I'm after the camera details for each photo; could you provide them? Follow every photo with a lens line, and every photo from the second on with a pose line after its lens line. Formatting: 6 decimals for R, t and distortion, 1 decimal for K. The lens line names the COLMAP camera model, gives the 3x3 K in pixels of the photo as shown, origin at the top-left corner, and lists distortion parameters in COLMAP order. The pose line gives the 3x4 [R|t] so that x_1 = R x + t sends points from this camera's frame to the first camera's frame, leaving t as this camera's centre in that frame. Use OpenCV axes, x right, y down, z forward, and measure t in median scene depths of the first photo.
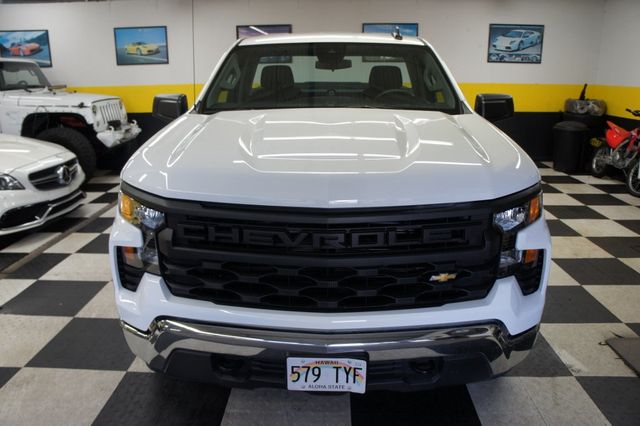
lens RADIAL K [[516.0, 0, 320.4], [0, 516.0, 225.3], [0, 0, 1]] dist [-0.190043, 0.153195]
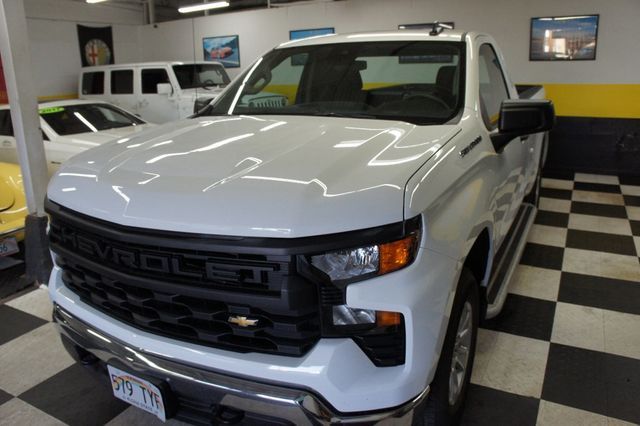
lens RADIAL K [[501.9, 0, 320.0], [0, 501.9, 213.0], [0, 0, 1]] dist [-0.178208, 0.131339]
pose [[0.887696, 0.105747, -0.448123, 0.415761], [-0.110804, 0.993729, 0.015003, -0.060801], [0.446899, 0.036336, 0.893846, 0.183461]]
